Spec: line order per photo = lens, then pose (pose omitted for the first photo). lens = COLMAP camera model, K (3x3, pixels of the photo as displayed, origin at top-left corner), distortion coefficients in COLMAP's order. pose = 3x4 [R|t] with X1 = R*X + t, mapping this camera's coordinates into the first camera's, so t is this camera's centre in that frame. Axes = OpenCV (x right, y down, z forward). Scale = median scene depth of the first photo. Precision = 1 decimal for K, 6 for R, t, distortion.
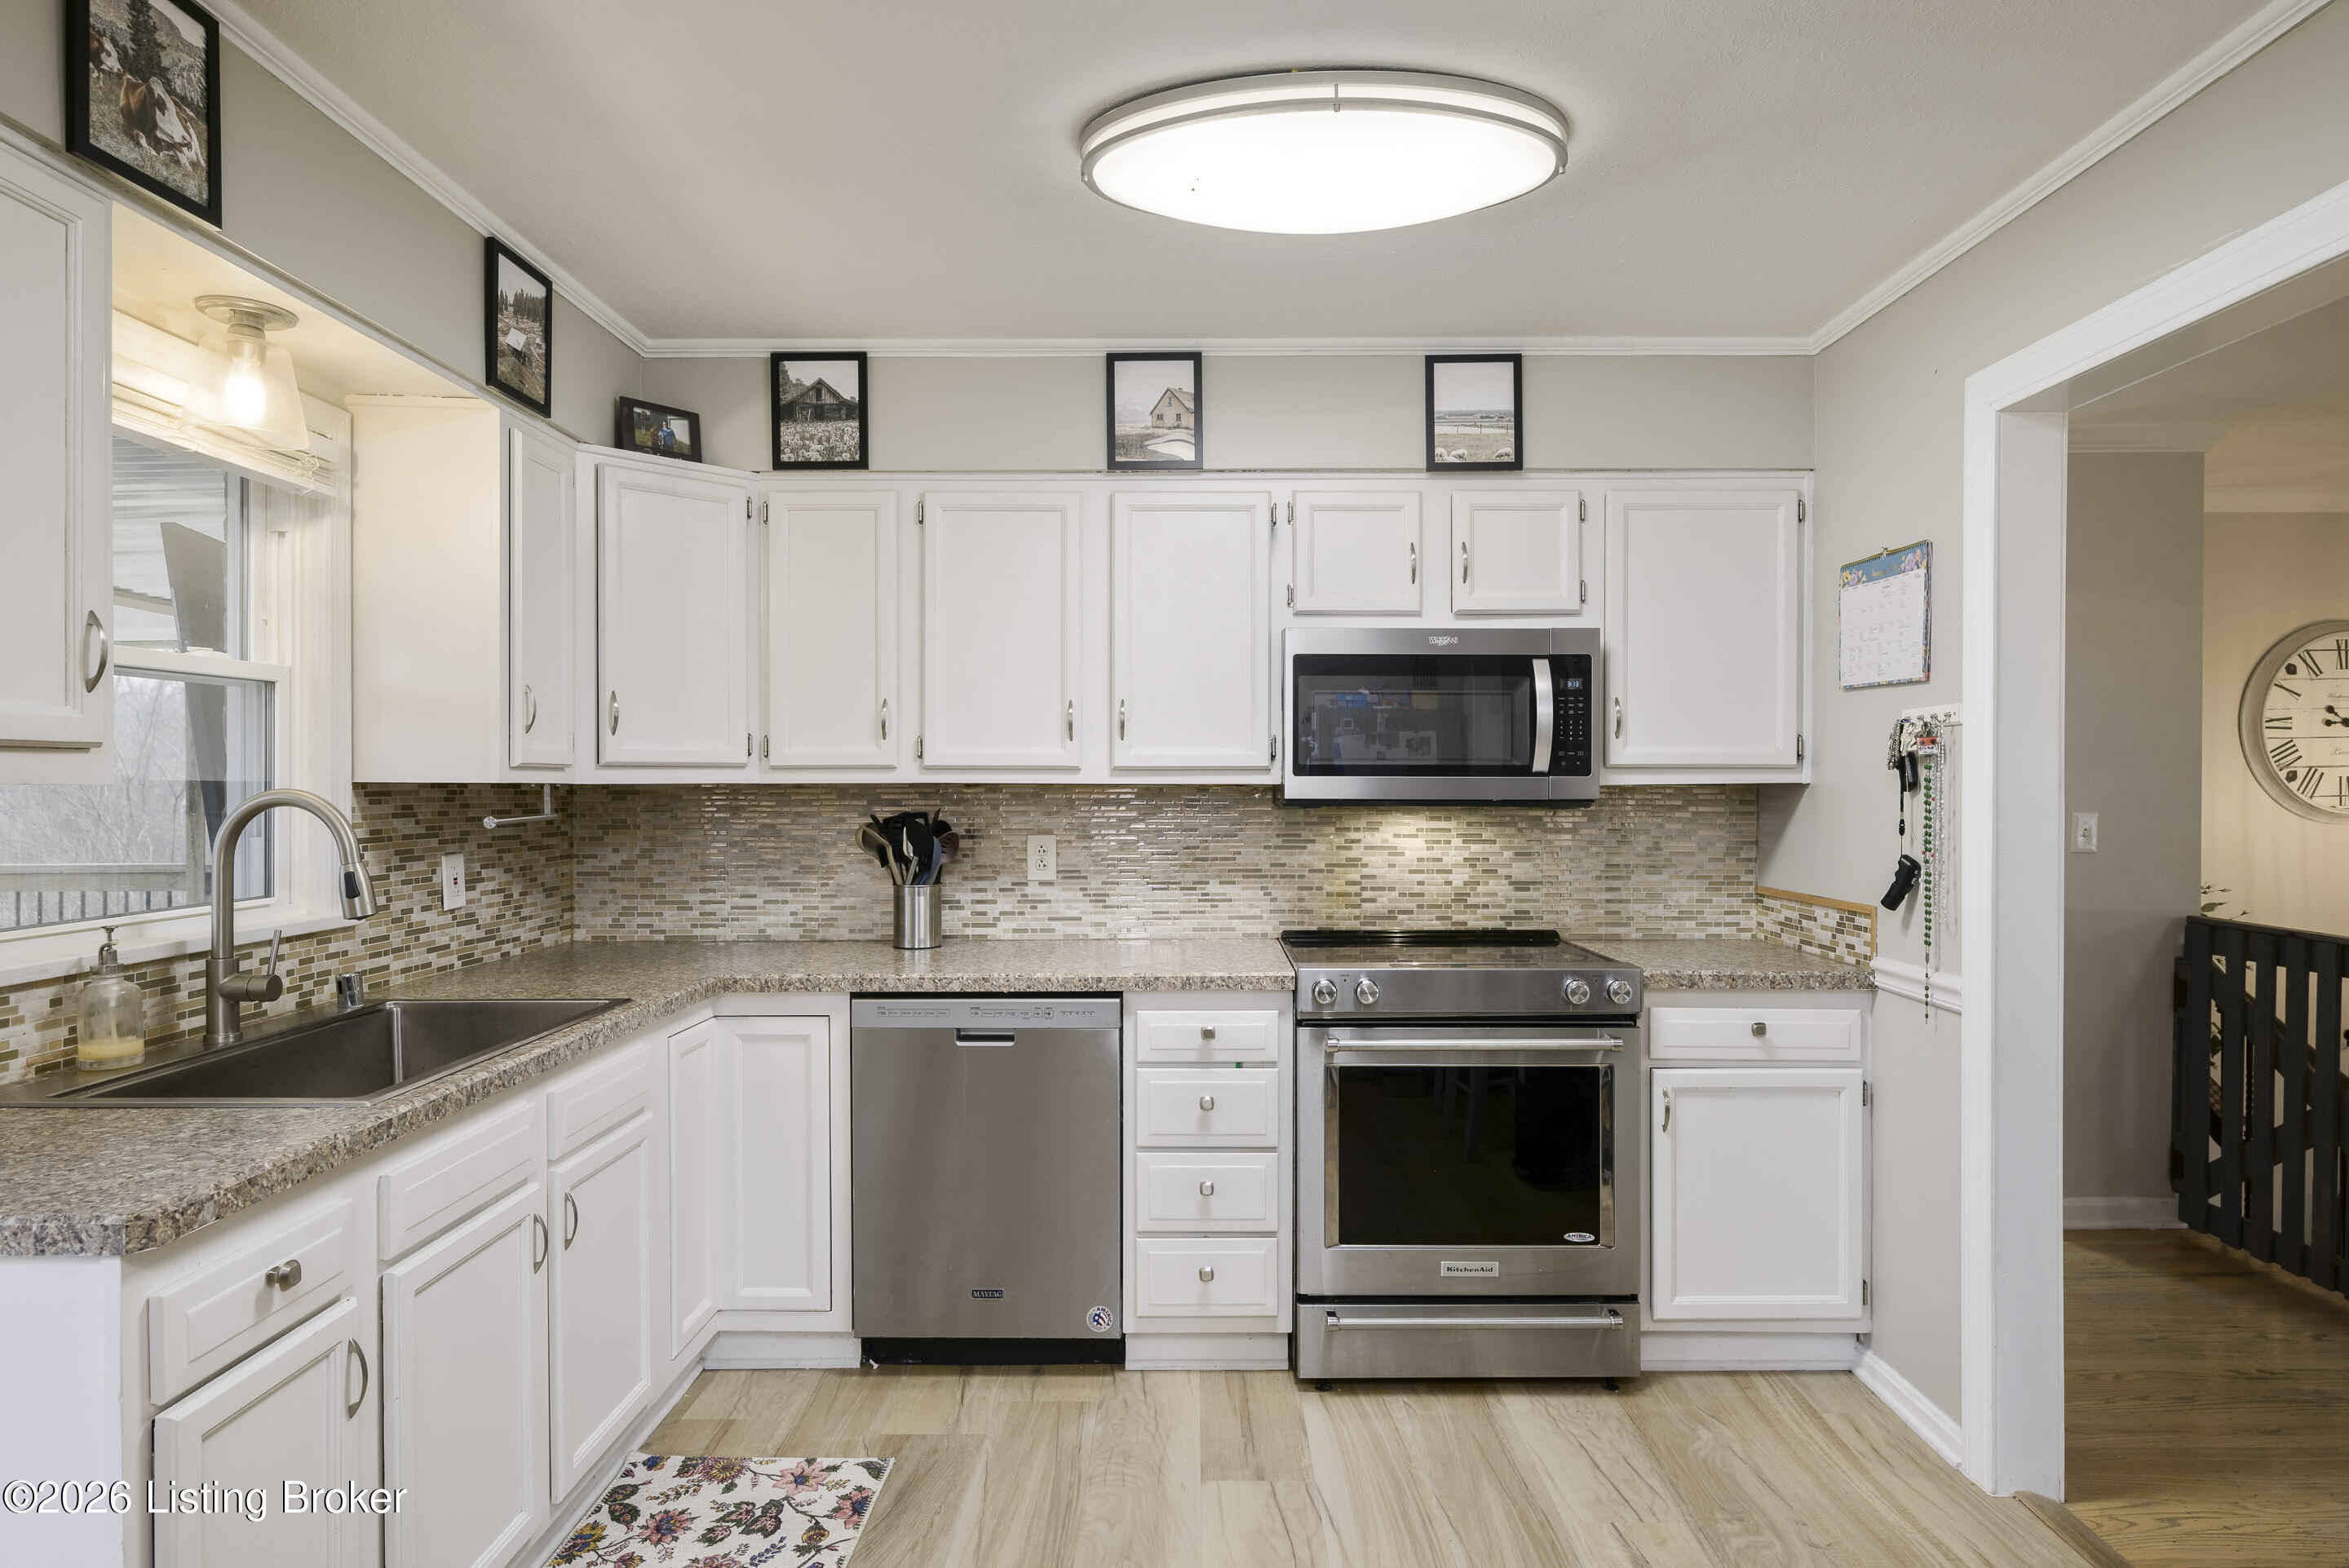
lens RADIAL K [[1320.3, 0, 1209.1], [0, 1320.3, 789.1], [0, 0, 1]] dist [-0.003261, 0.000934]
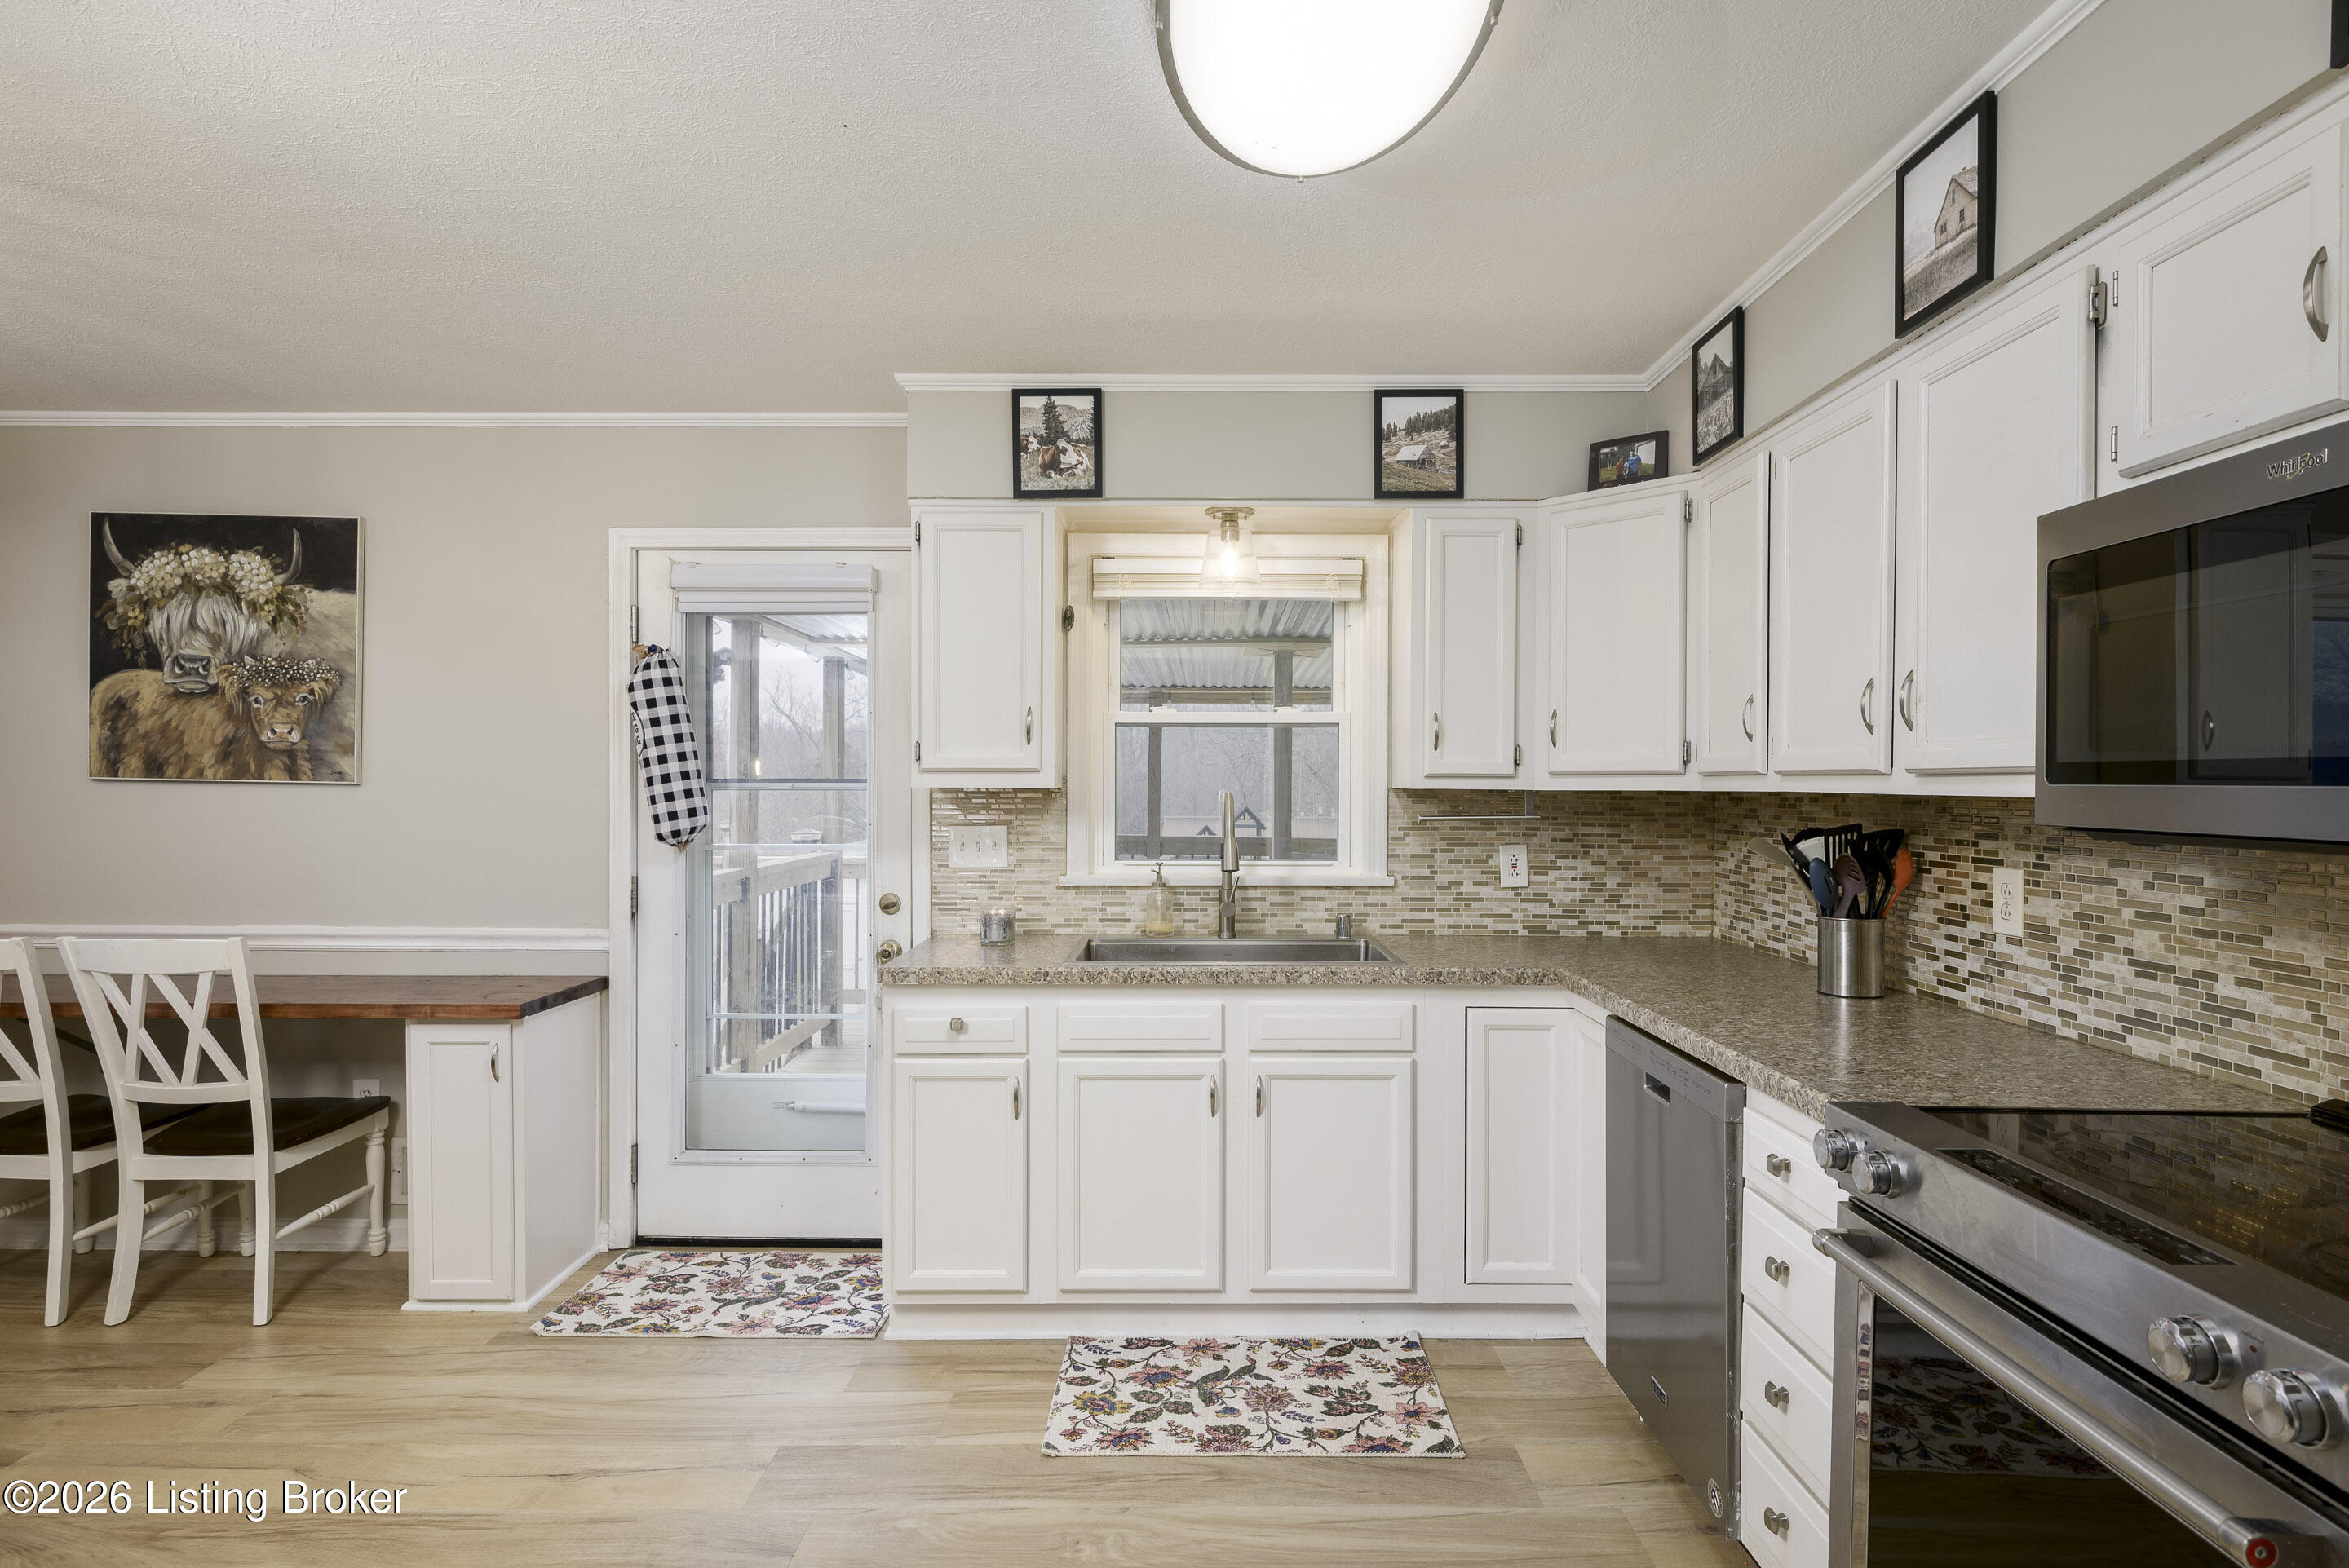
lens RADIAL K [[1217.0, 0, 1178.1], [0, 1217.0, 789.0], [0, 0, 1]] dist [-0.009106, -0.000796]
pose [[-0.014914, 0.004828, -0.999877, 0.563121], [-0.009371, 0.999944, 0.004968, -0.006670], [0.999845, 0.009444, -0.014868, 0.637291]]
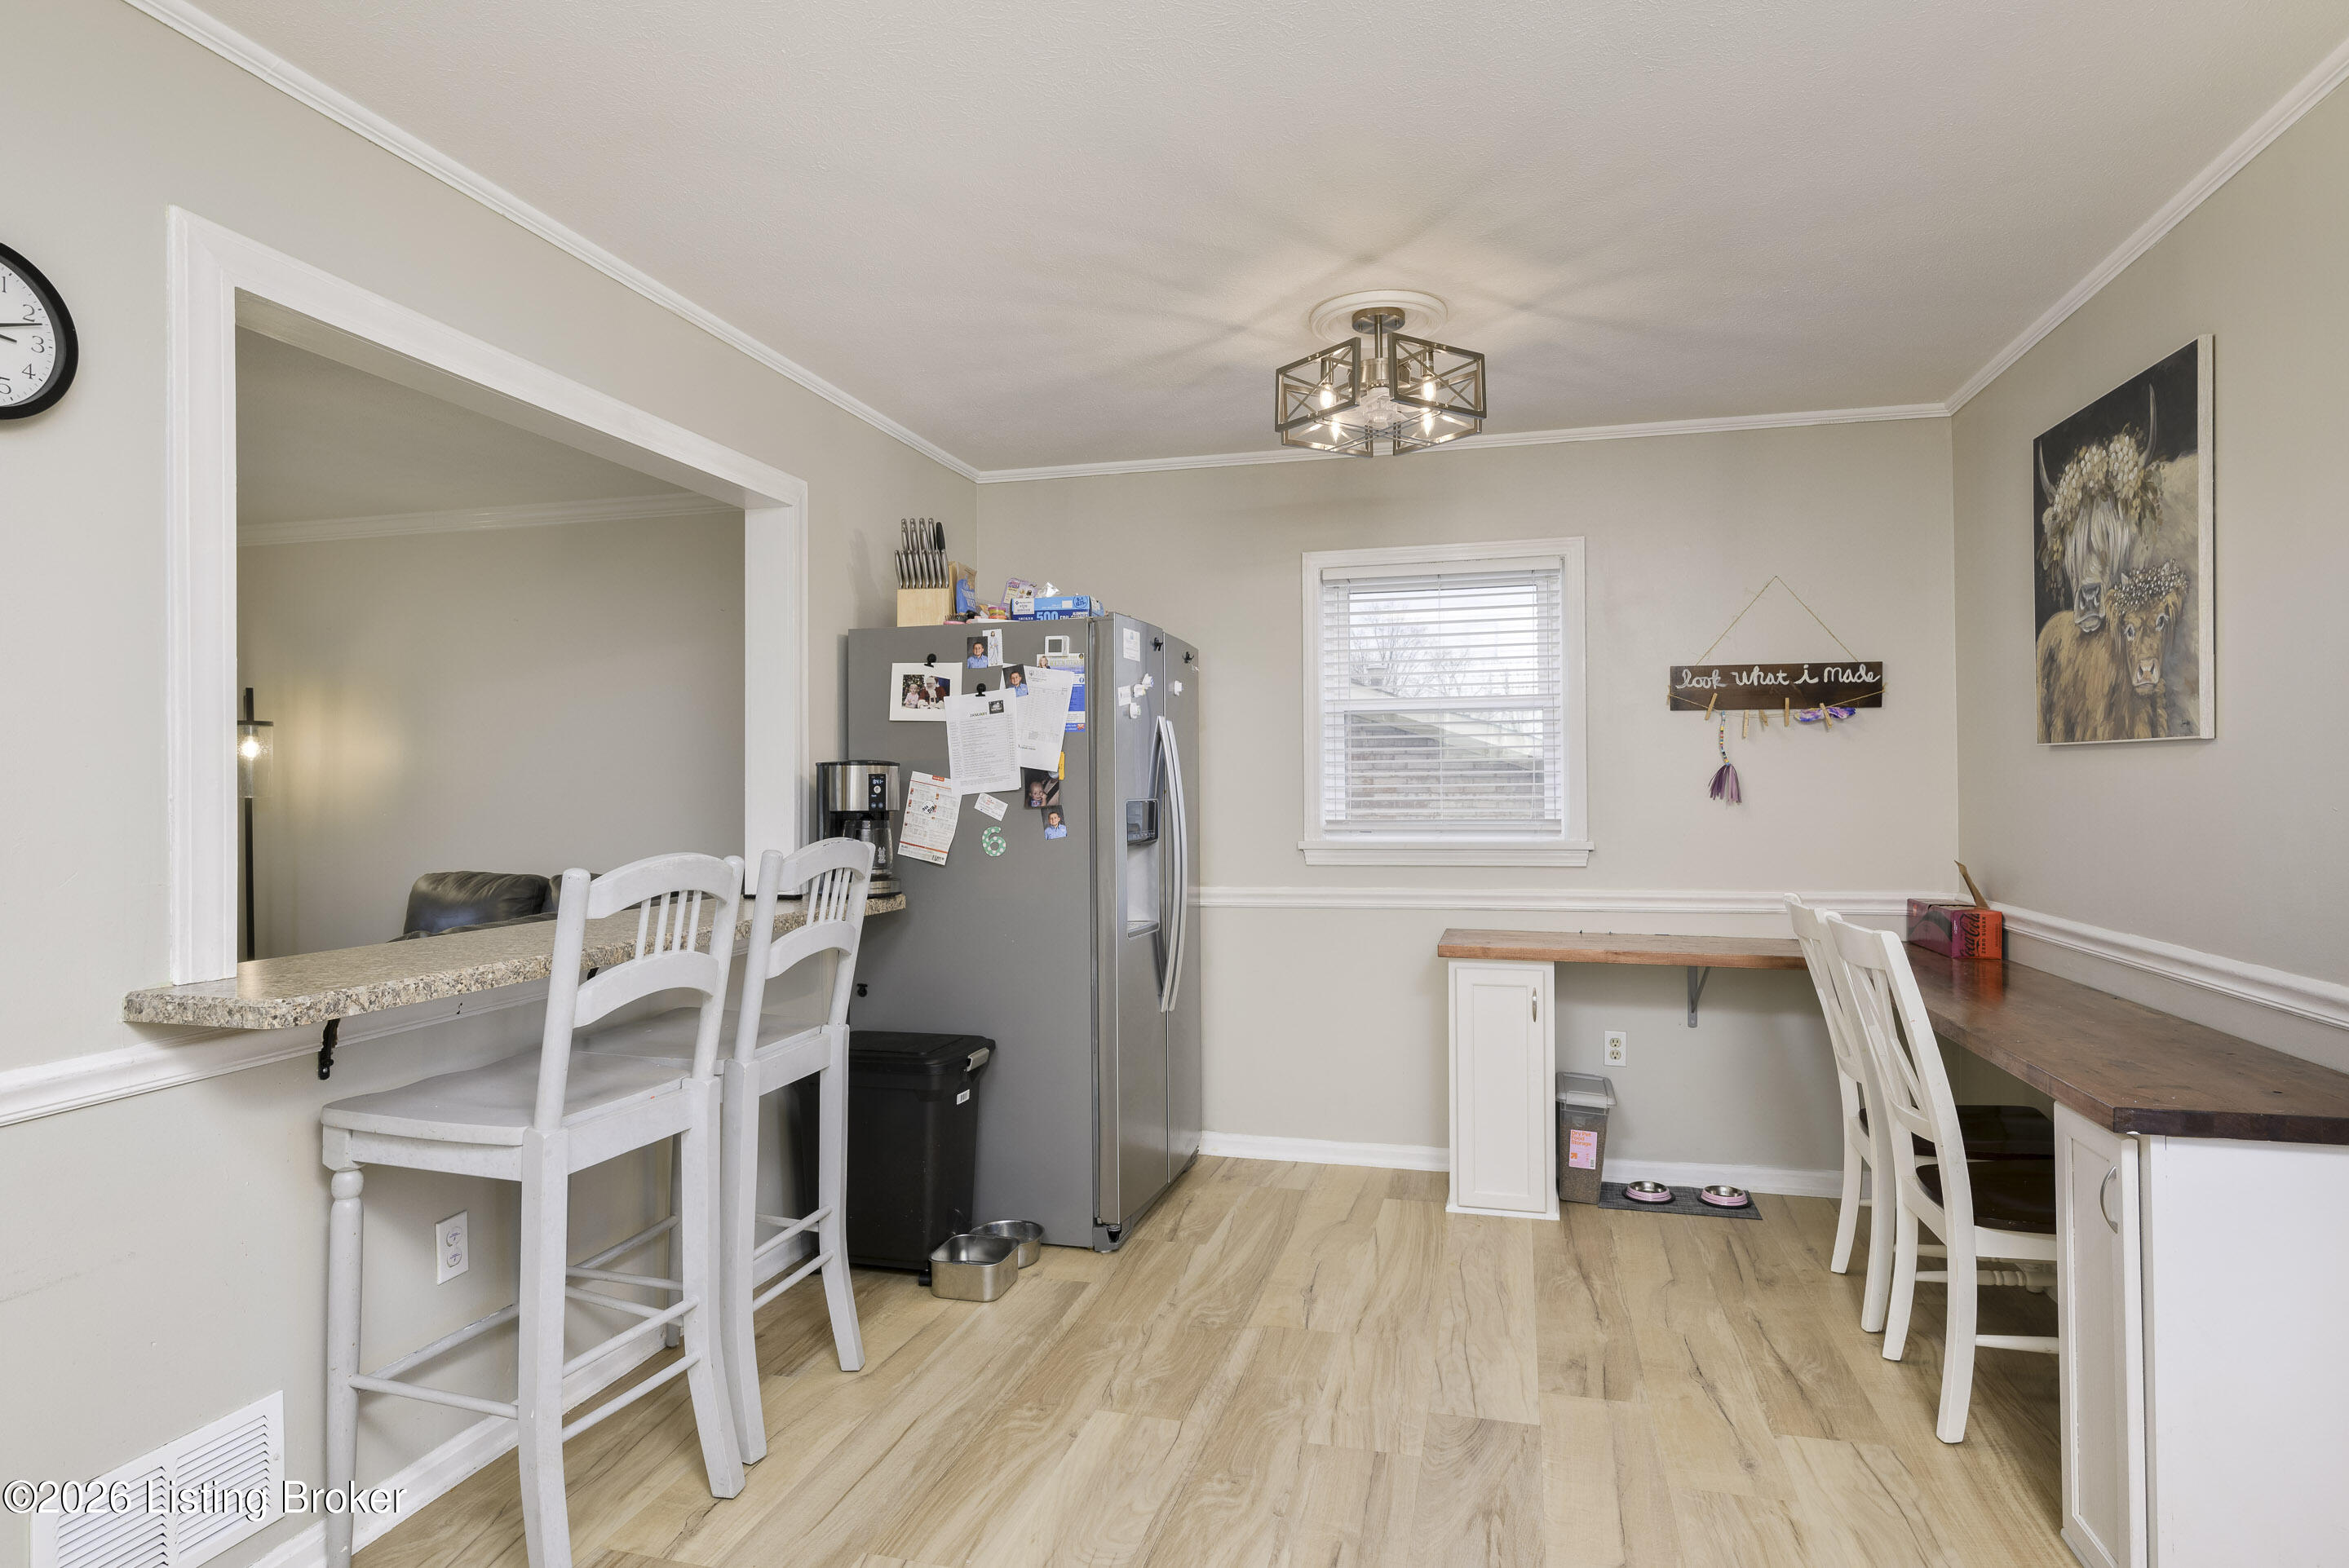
lens RADIAL K [[1279.3, 0, 1175.9], [0, 1279.3, 769.6], [0, 0, 1]] dist [-0.003483, -0.000022]
pose [[-0.960542, 0.012914, 0.277836, -0.135465], [0.010164, 0.999884, -0.011335, 0.021681], [-0.277950, -0.008064, -0.960562, 0.782025]]
